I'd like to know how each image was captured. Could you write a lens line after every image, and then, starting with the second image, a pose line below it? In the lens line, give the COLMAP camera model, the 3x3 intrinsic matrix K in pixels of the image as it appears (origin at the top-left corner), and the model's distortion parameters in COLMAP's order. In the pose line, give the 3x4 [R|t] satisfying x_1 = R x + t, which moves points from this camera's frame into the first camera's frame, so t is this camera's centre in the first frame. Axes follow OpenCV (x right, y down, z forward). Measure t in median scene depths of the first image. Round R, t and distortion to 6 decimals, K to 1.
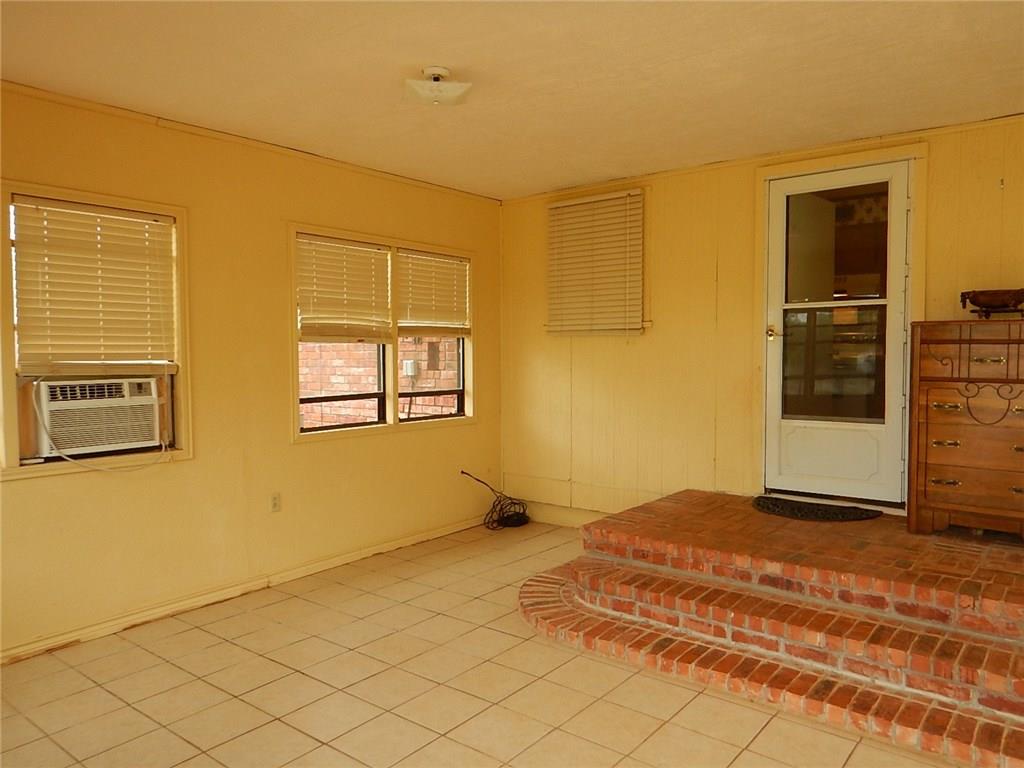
lens RADIAL K [[733.8, 0, 511.8], [0, 733.8, 380.1], [0, 0, 1]] dist [0.010608, -0.007195]
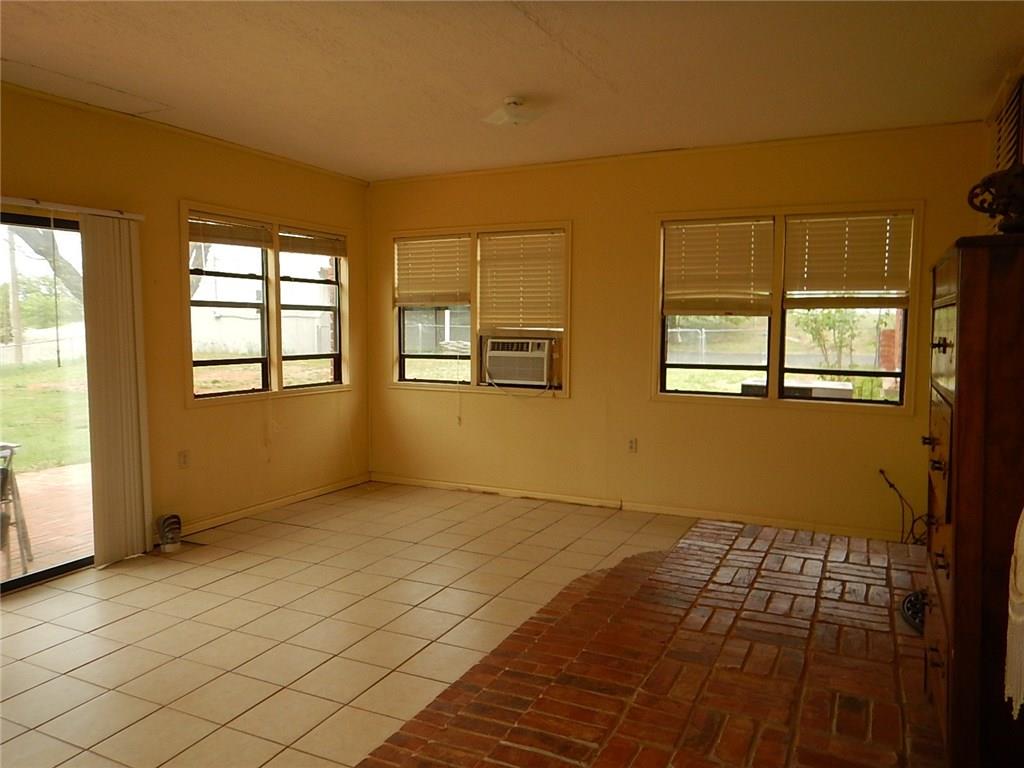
lens RADIAL K [[733.8, 0, 514.3], [0, 733.8, 385.1], [0, 0, 1]] dist [0.010608, -0.007195]
pose [[0.219357, 0.088356, -0.971636, 0.959495], [-0.045529, 0.995733, 0.080269, -0.028709], [0.974582, 0.026630, 0.222444, 0.608155]]
